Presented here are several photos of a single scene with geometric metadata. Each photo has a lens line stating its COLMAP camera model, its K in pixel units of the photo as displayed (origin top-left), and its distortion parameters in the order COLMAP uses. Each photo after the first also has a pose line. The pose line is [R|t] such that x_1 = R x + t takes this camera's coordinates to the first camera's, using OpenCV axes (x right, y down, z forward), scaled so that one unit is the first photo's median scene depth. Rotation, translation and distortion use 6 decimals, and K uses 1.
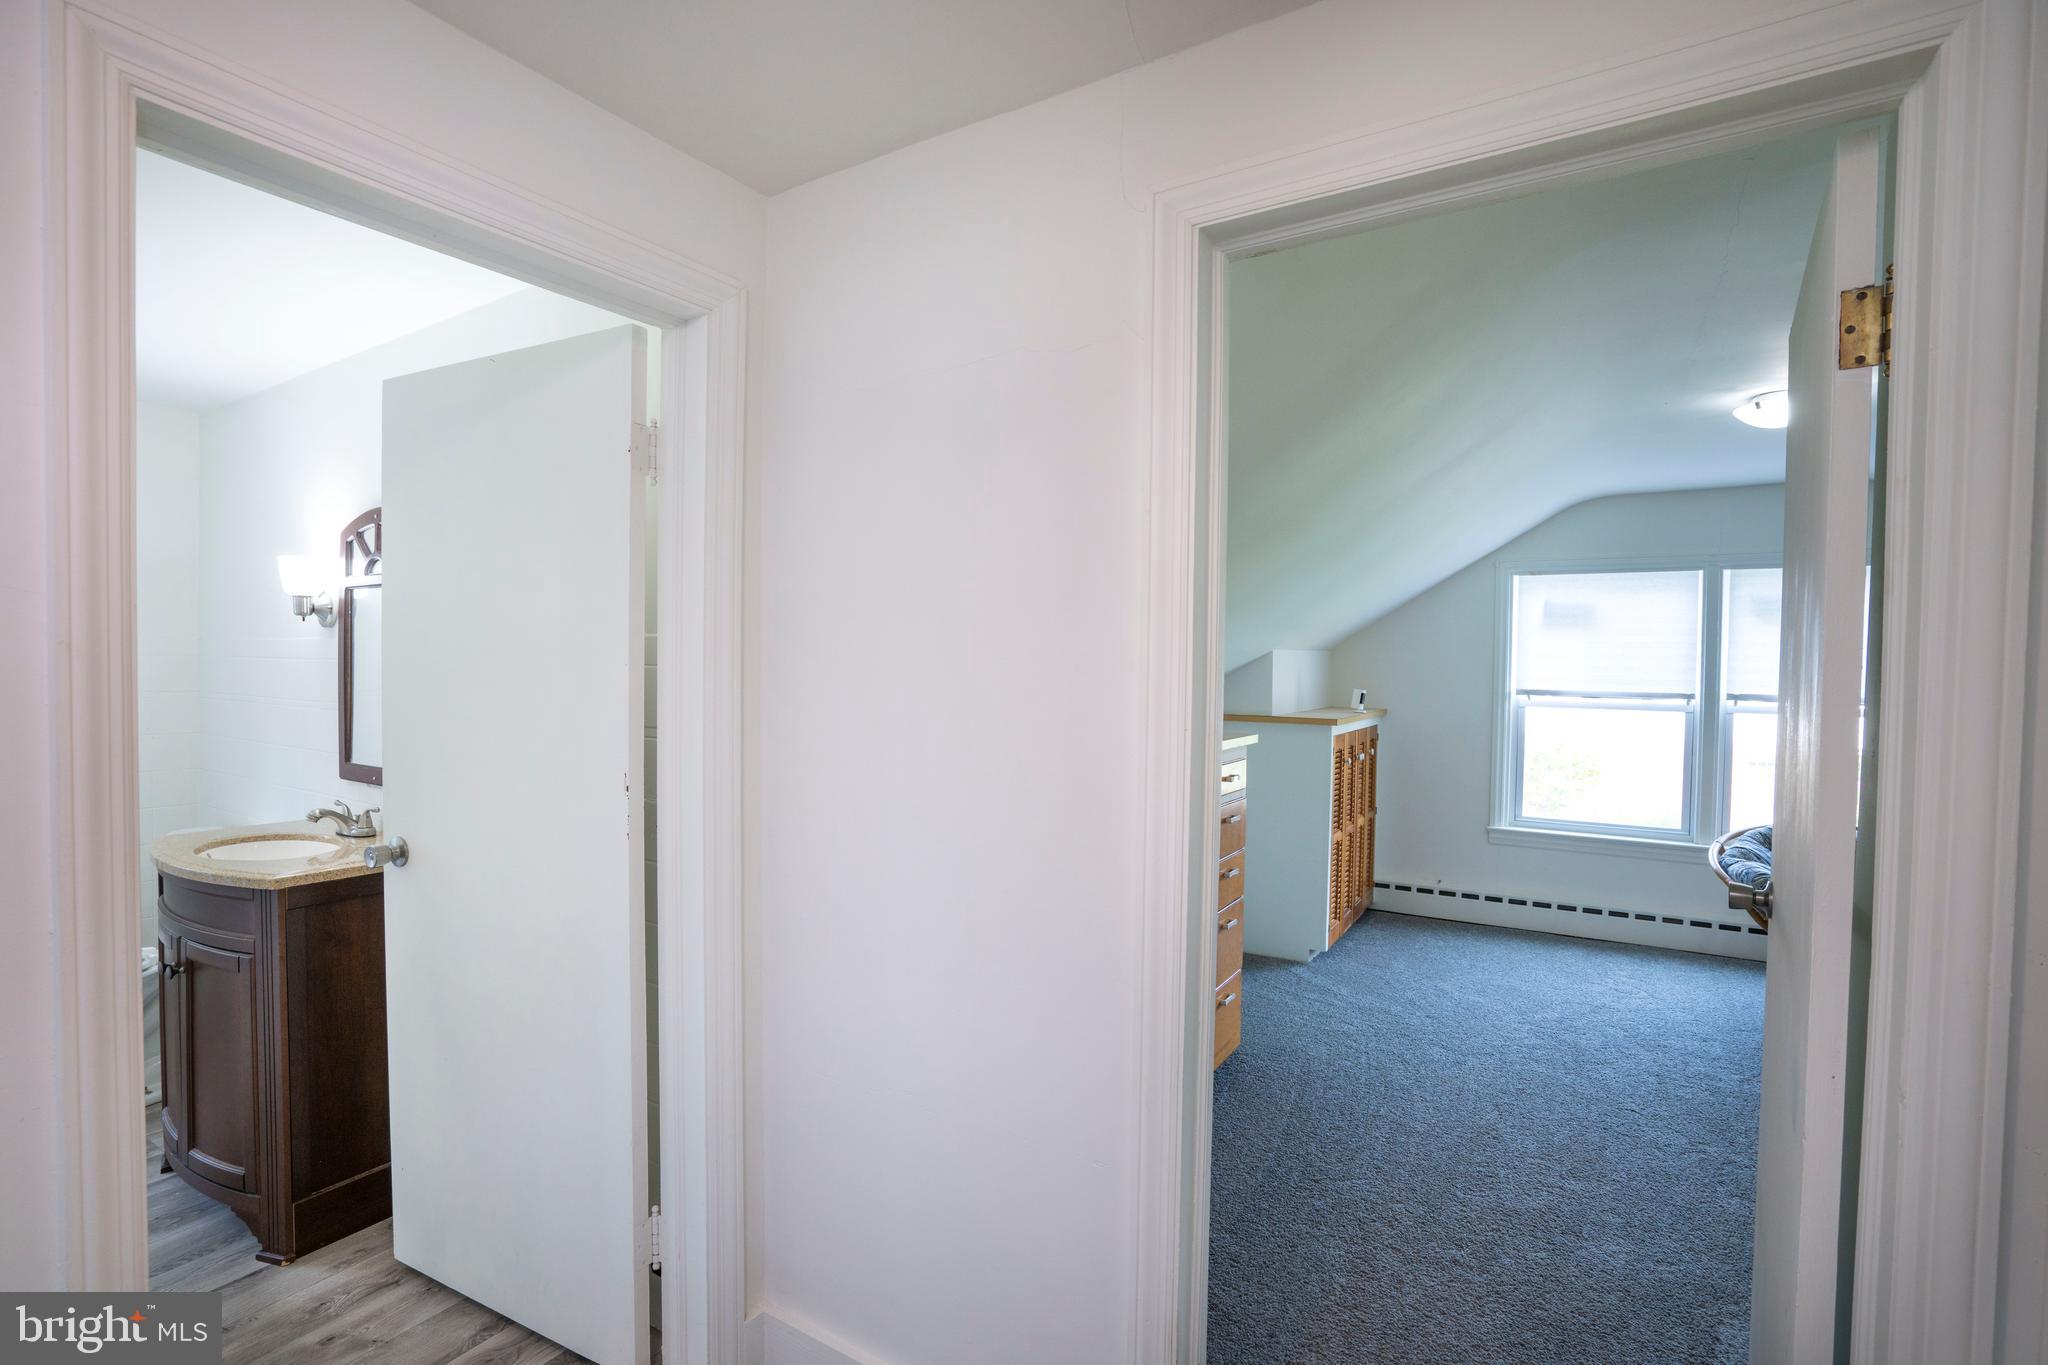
lens RADIAL K [[939.4, 0, 1022.0], [0, 939.4, 689.1], [0, 0, 1]] dist [-0.035354, 0.008390]
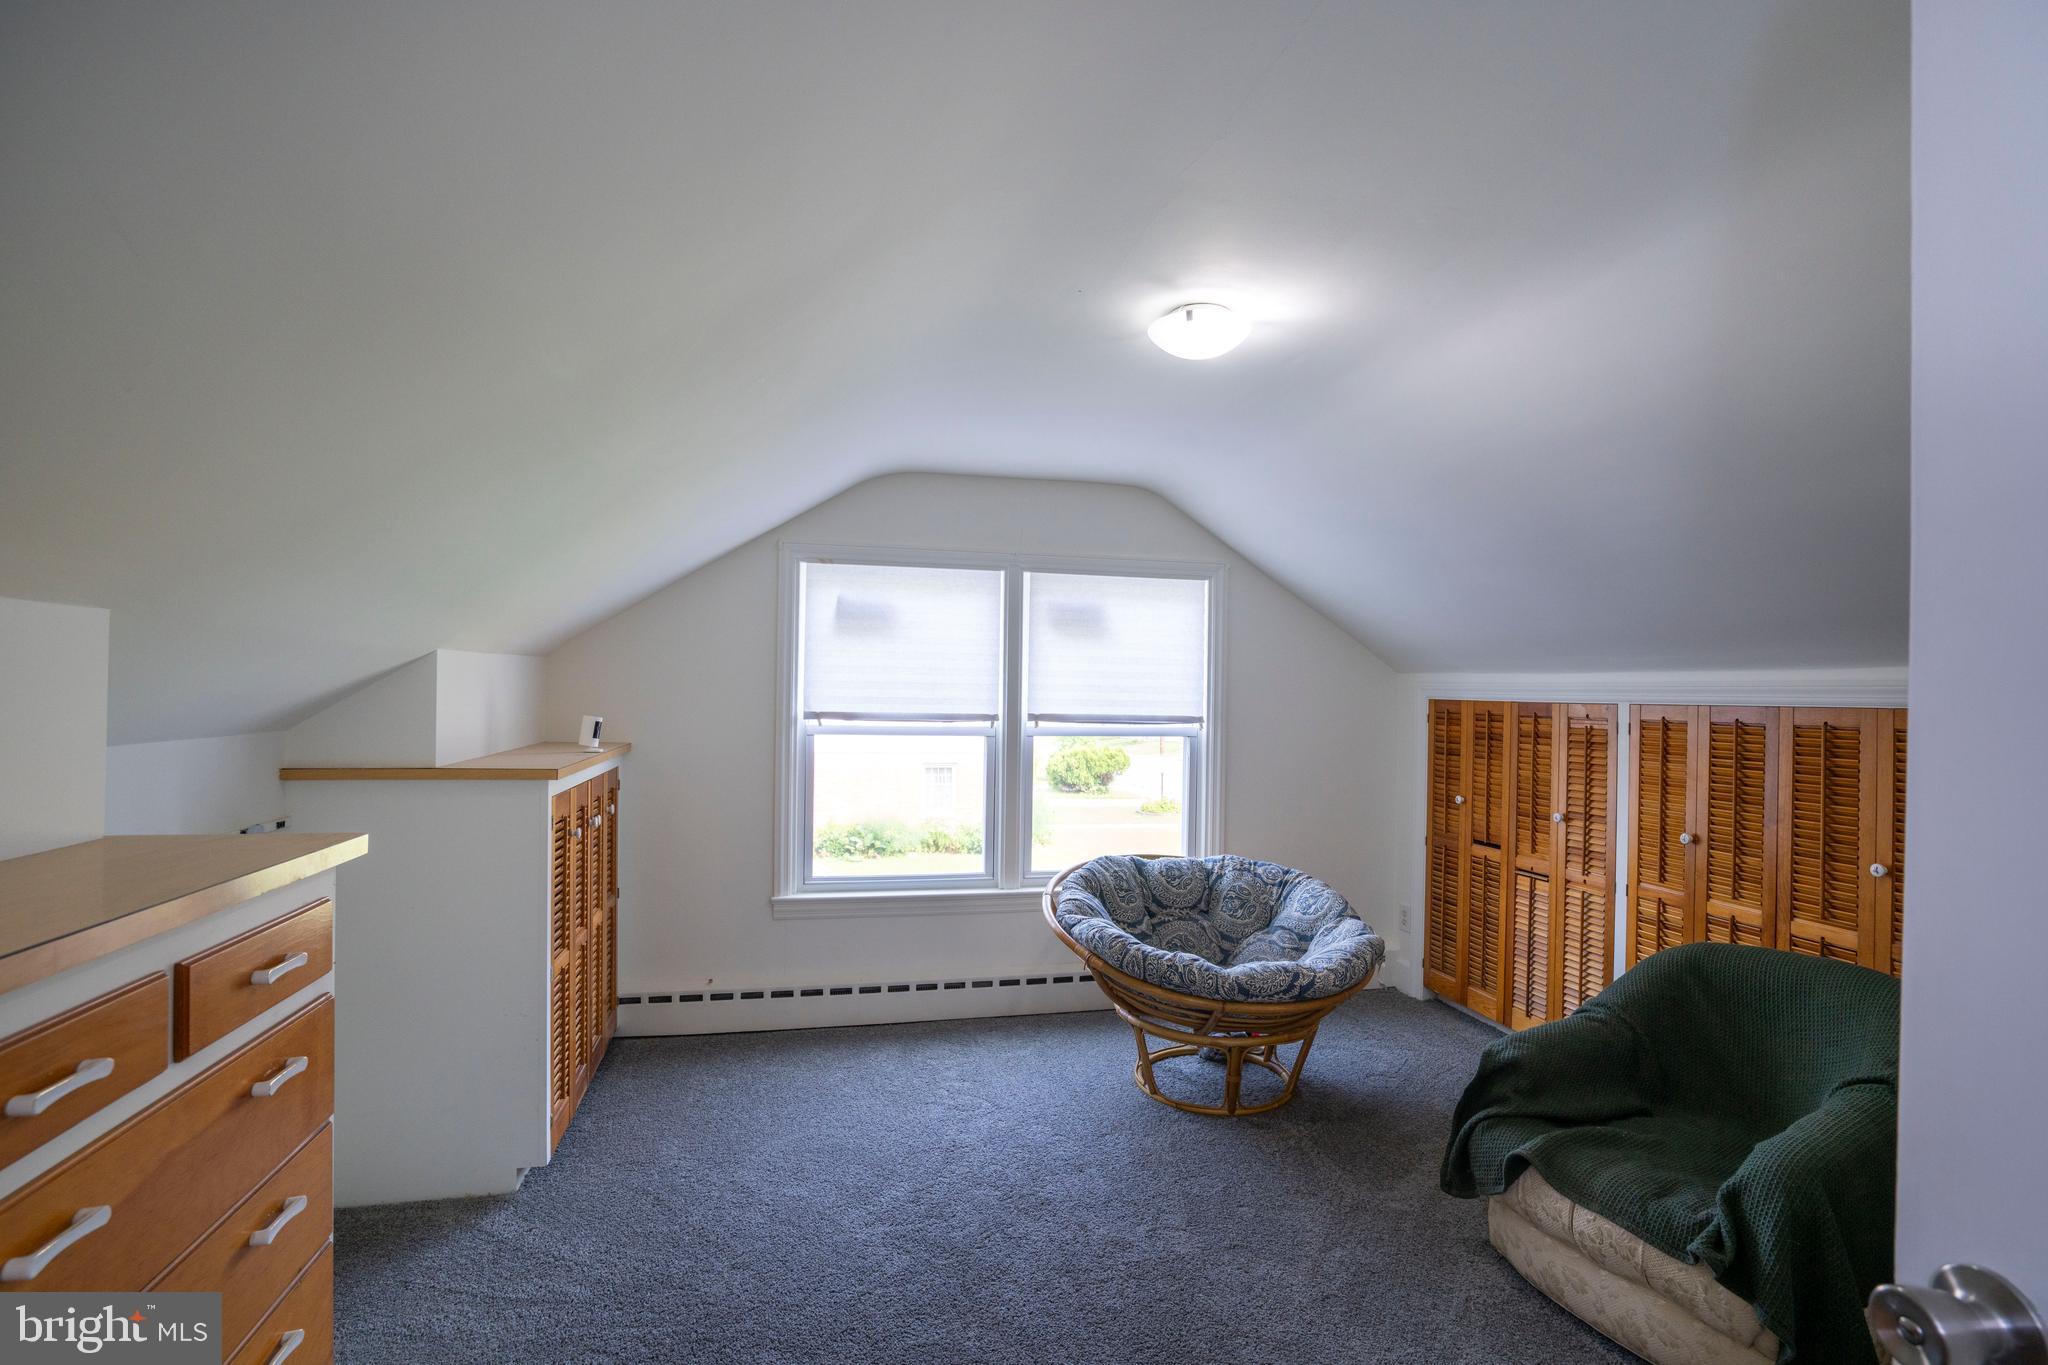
lens RADIAL K [[939.4, 0, 1019.9], [0, 939.4, 701.3], [0, 0, 1]] dist [-0.035354, 0.008390]
pose [[0.701524, -0.008511, 0.712595, 0.116502], [0.013146, 0.999913, -0.000999, -0.005727], [-0.712525, 0.010069, 0.701574, 0.359598]]
